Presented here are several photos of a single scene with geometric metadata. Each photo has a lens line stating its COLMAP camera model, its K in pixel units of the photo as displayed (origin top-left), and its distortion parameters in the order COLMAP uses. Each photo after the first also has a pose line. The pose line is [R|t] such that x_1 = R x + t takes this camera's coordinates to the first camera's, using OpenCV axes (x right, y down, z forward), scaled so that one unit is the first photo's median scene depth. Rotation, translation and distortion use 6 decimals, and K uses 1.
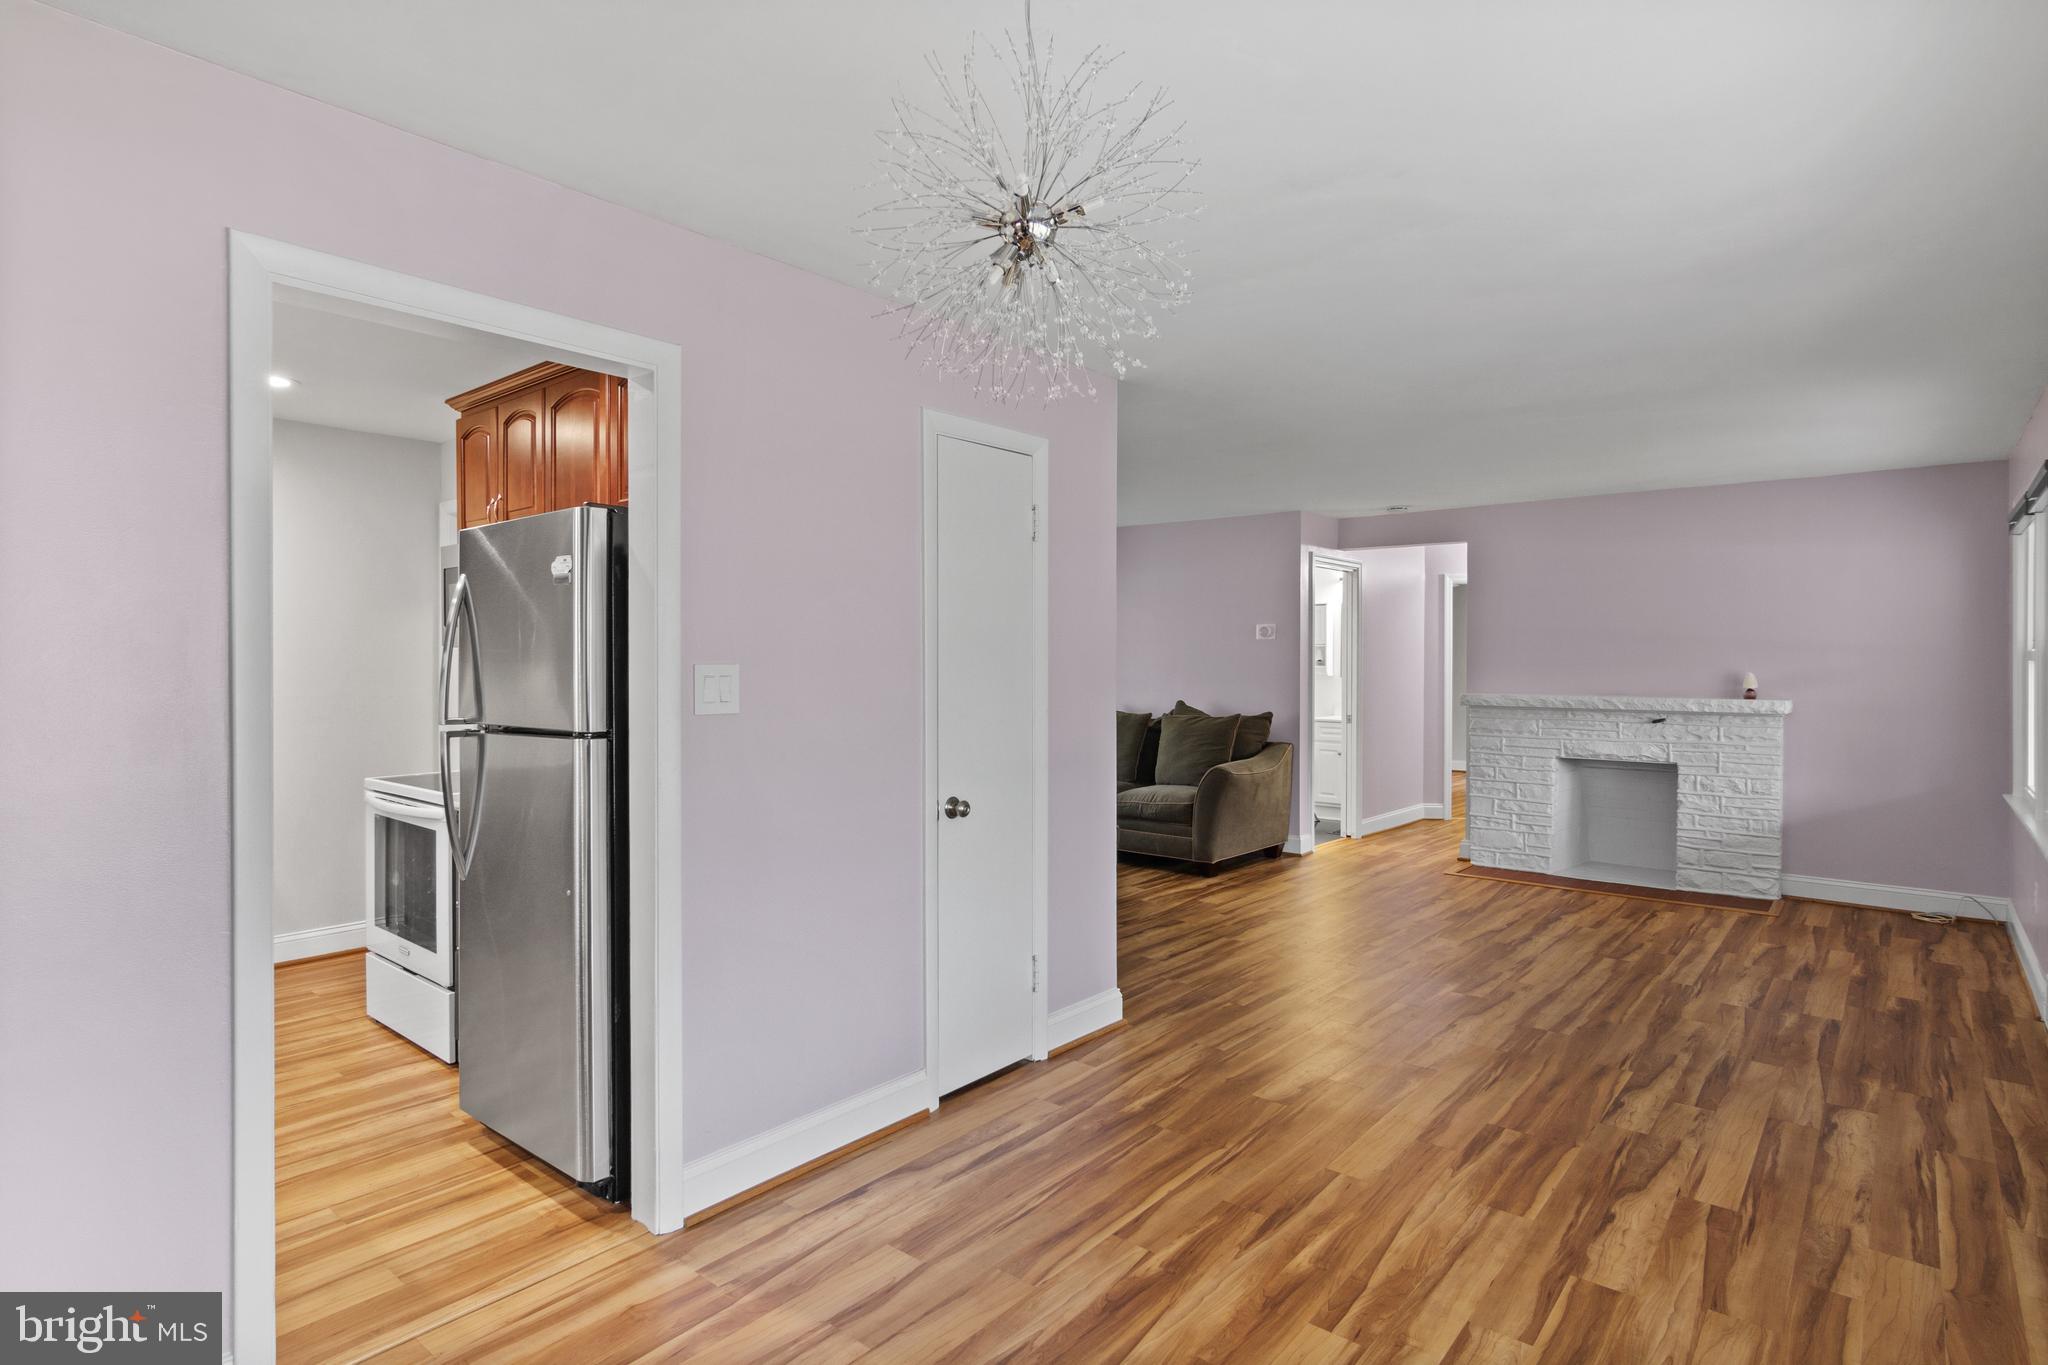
lens RADIAL K [[1032.7, 0, 1039.0], [0, 1032.7, 677.1], [0, 0, 1]] dist [-0.005905, 0.003836]
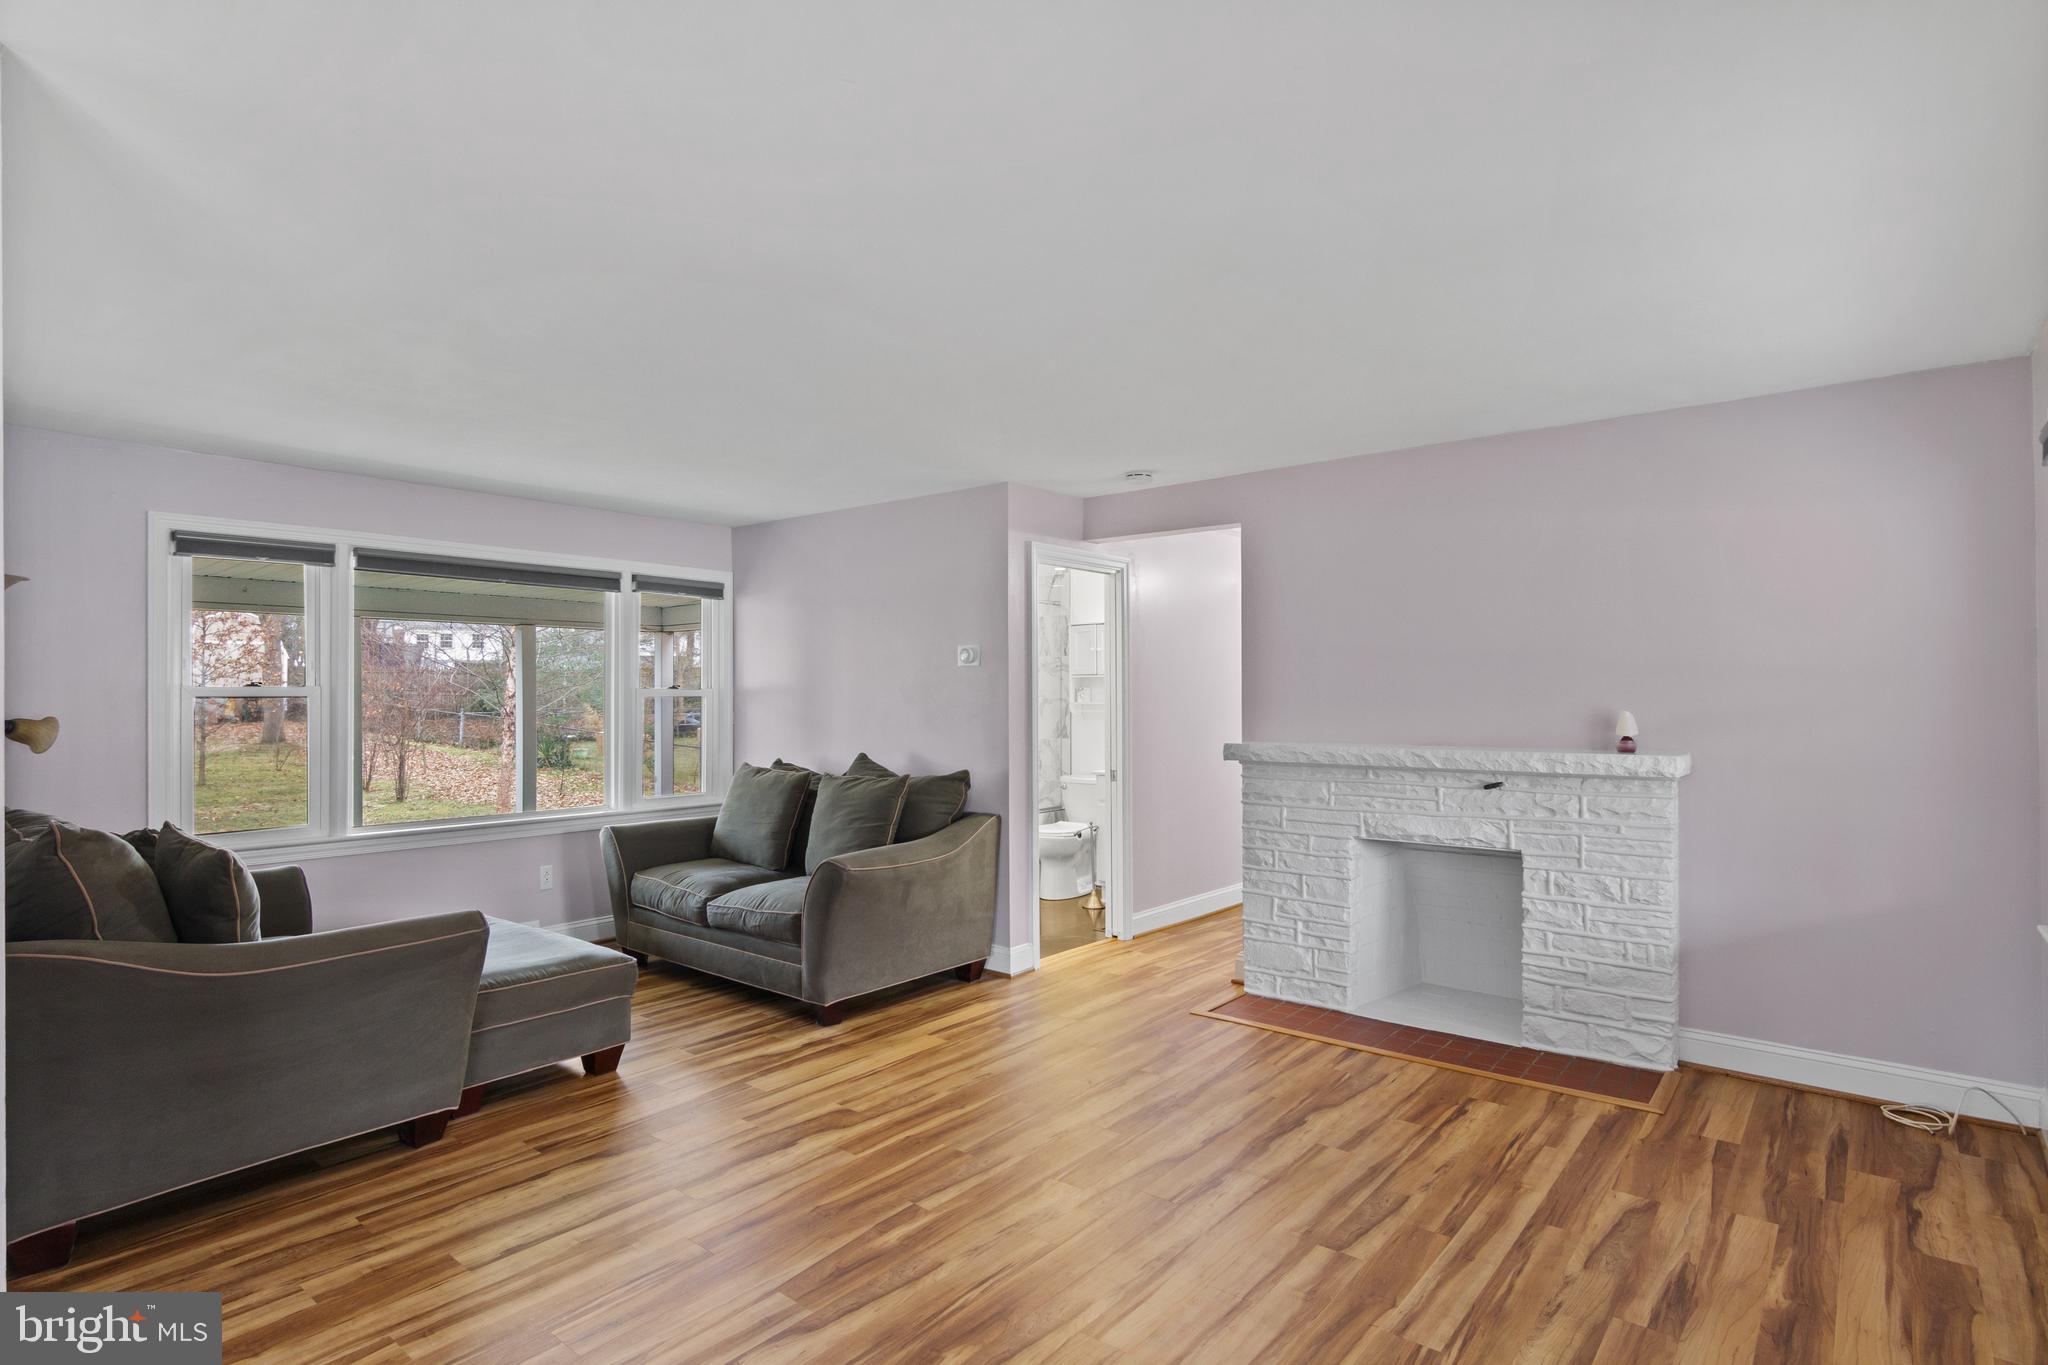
lens RADIAL K [[1032.7, 0, 1026.4], [0, 1032.7, 700.9], [0, 0, 1]] dist [-0.005905, 0.003836]
pose [[0.999934, -0.006851, 0.009262, 0.373406], [0.006947, 0.999921, -0.010430, -0.008024], [-0.009190, 0.010494, 0.999903, 0.435205]]
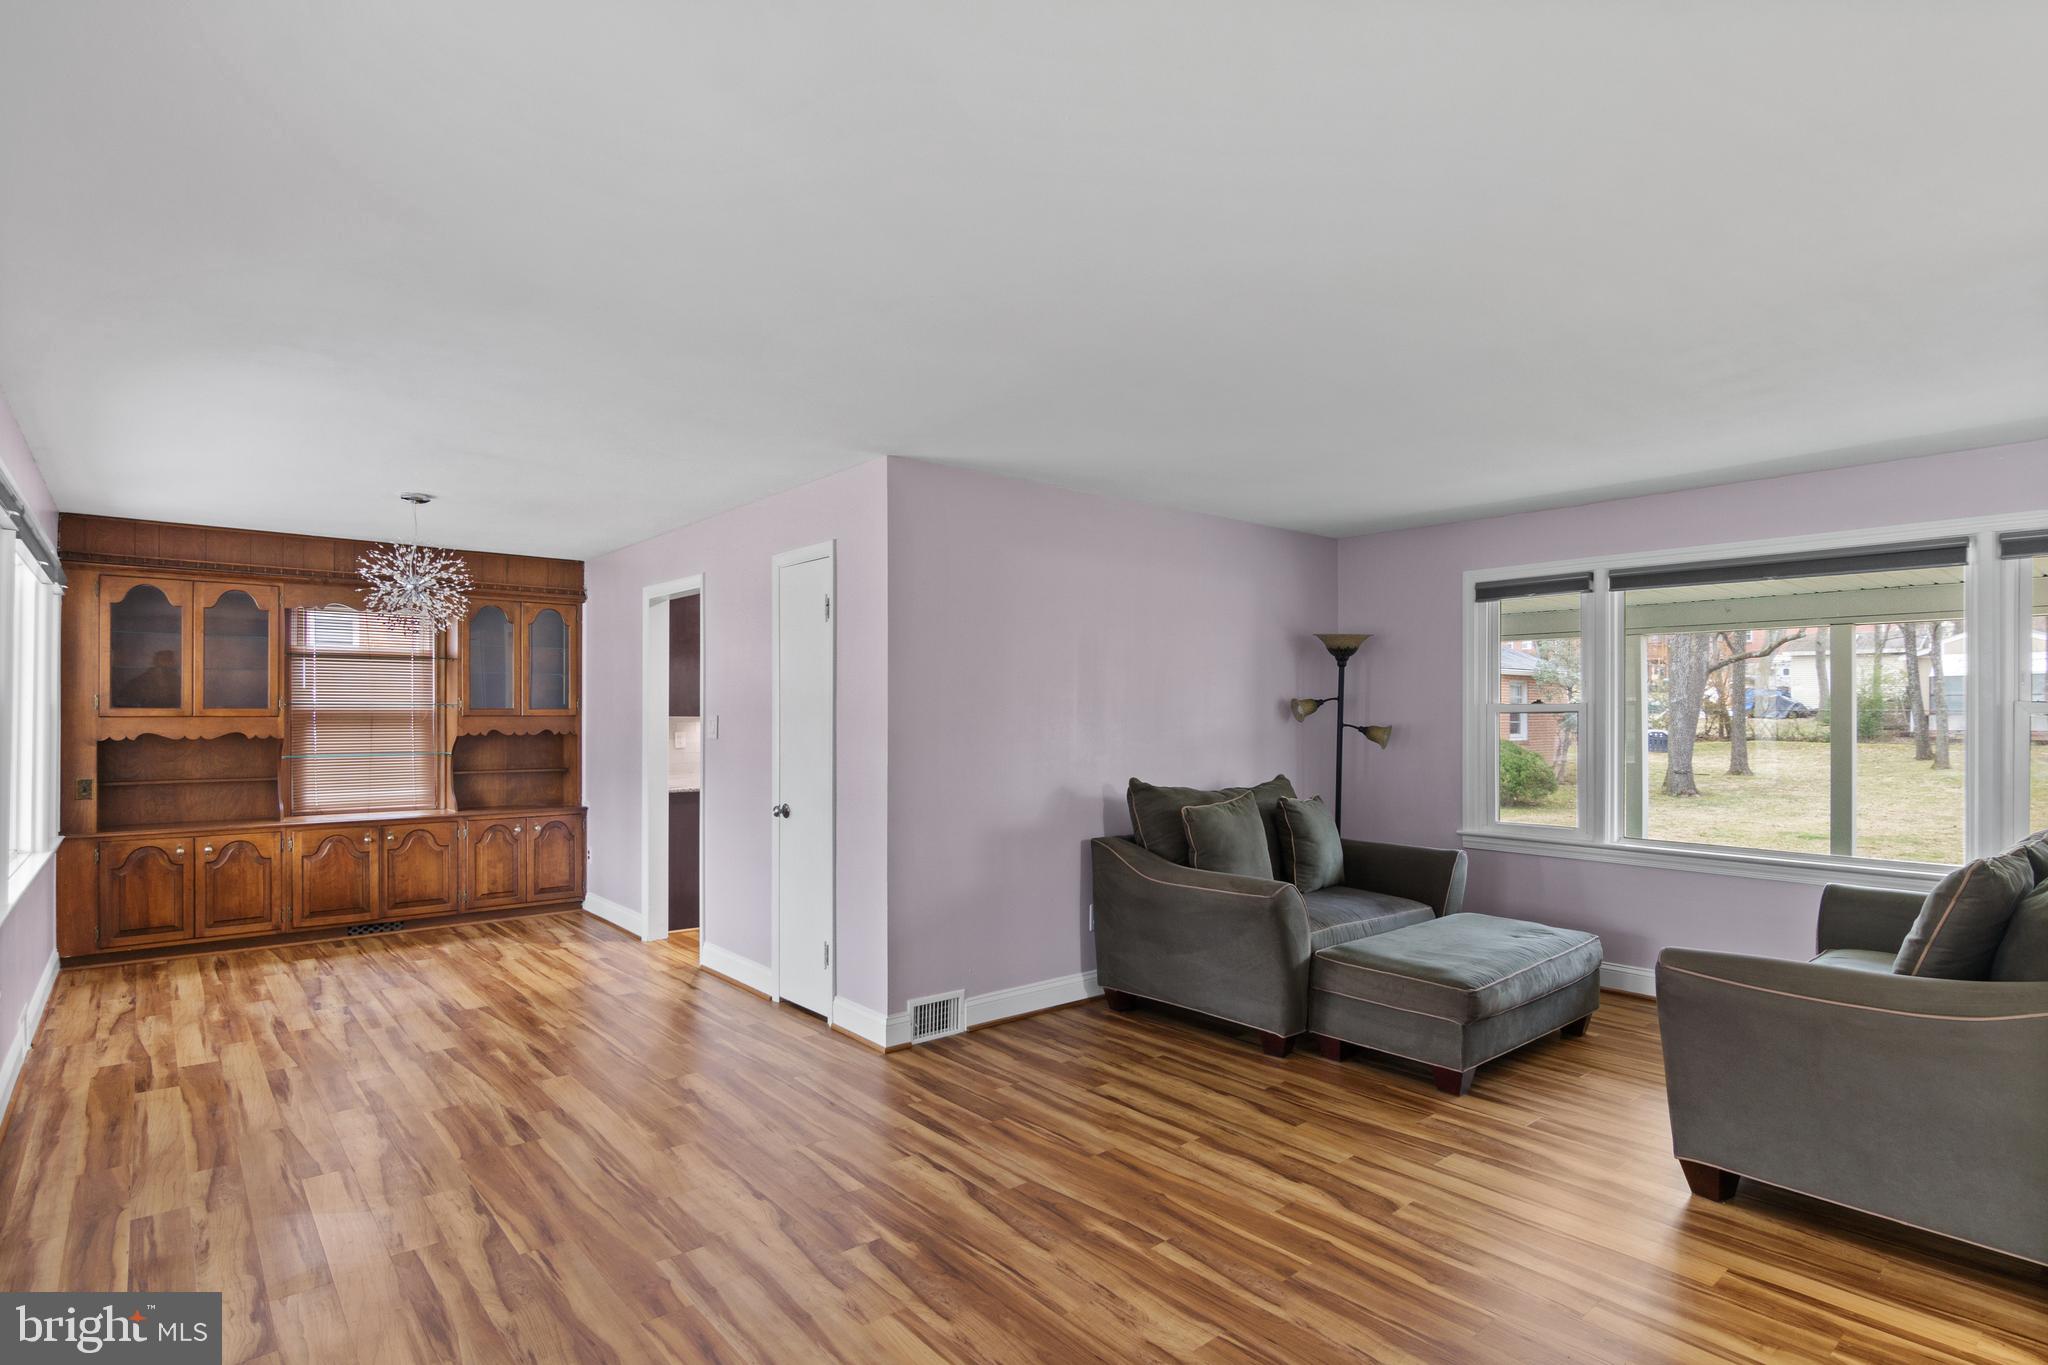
lens RADIAL K [[1032.7, 0, 1012.0], [0, 1032.7, 714.3], [0, 0, 1]] dist [-0.005905, 0.003836]
pose [[-0.171708, -0.001722, -0.985146, 0.851524], [-0.019365, 0.999811, 0.001628, -0.014598], [0.984957, 0.019357, -0.171709, 0.998489]]
